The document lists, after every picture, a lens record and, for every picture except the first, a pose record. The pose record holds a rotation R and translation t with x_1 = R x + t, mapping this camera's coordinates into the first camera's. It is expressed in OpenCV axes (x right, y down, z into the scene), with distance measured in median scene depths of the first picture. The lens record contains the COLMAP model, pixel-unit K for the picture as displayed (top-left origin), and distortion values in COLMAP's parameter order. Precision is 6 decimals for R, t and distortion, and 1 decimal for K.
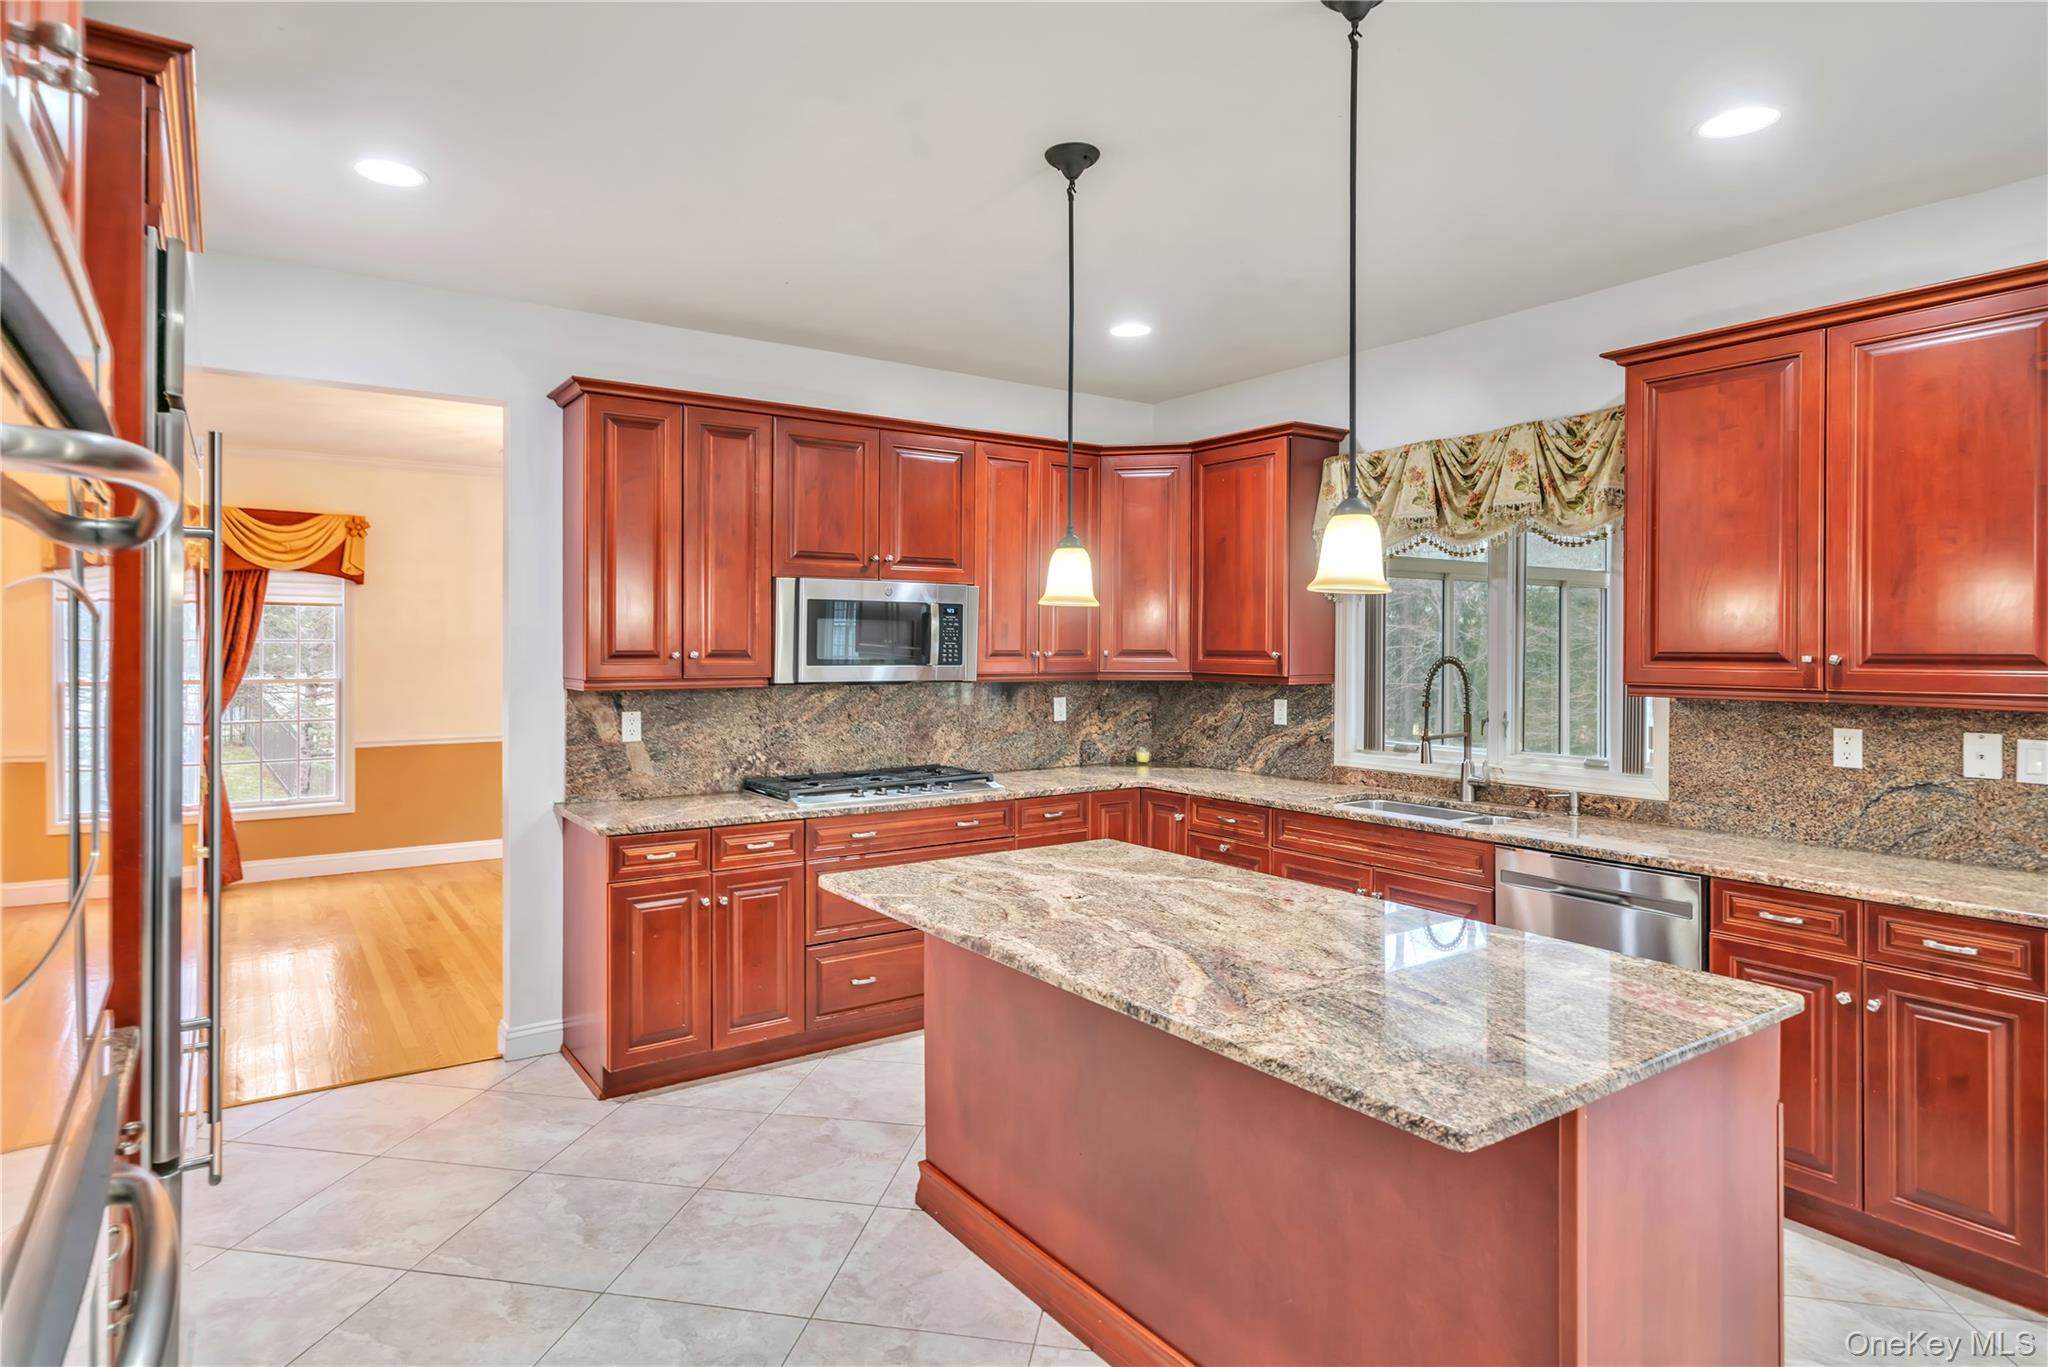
lens RADIAL K [[1124.8, 0, 1021.7], [0, 1124.8, 636.7], [0, 0, 1]] dist [0.001220, 0.000385]
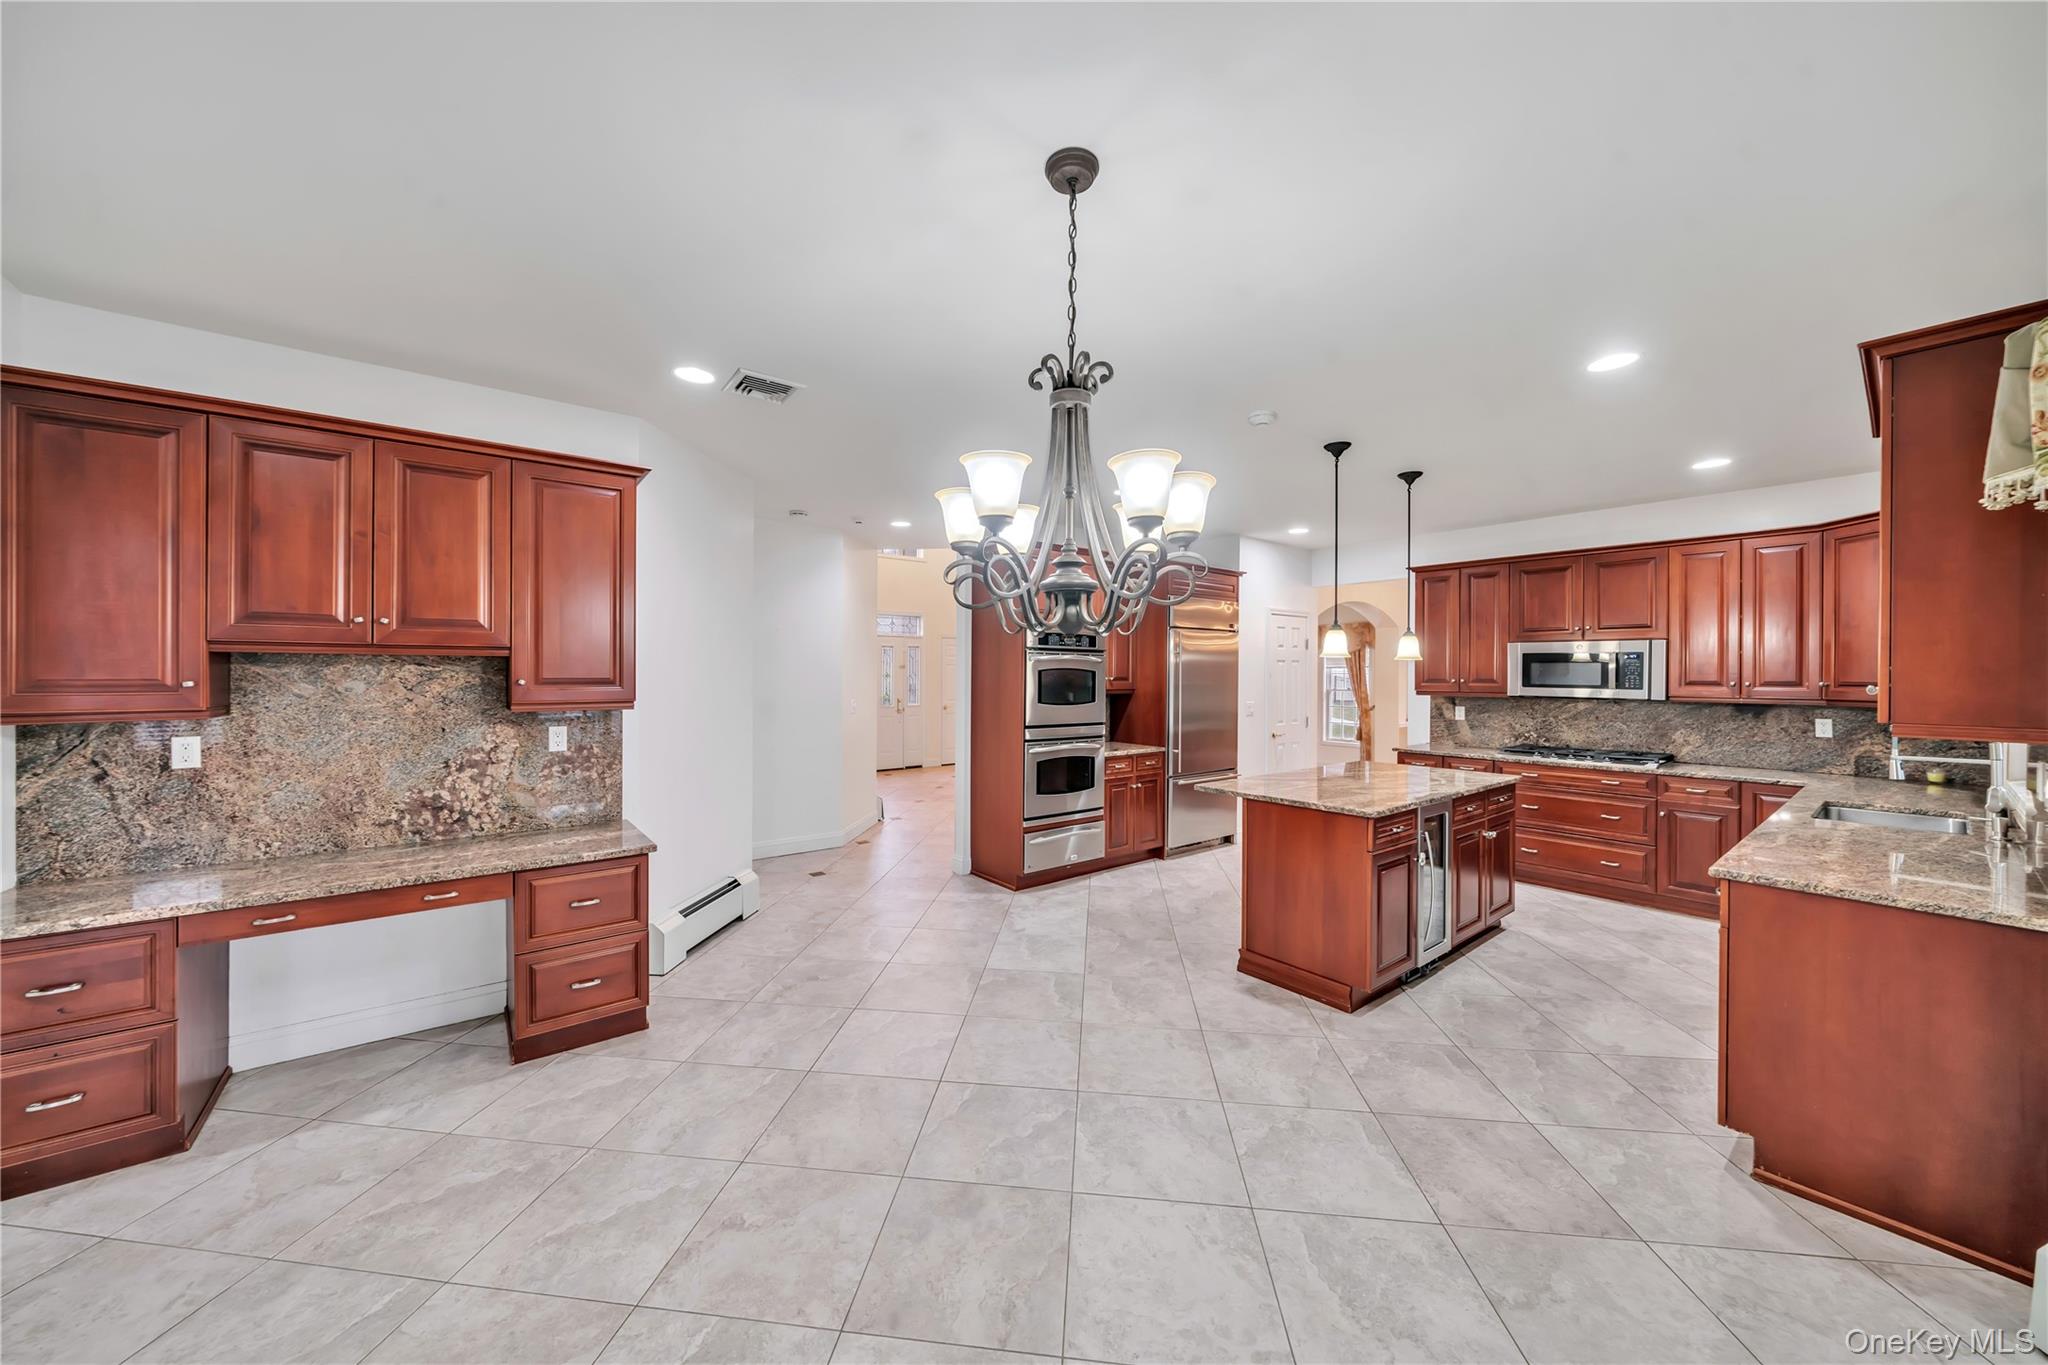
lens RADIAL K [[714.8, 0, 1021.8], [0, 714.8, 657.7], [0, 0, 1]] dist [-0.001669, 0.000015]
pose [[0.065978, -0.024763, -0.997514, 0.914405], [0.000338, 0.999693, -0.024795, 0.004421], [0.997821, 0.001299, 0.065966, 0.034371]]
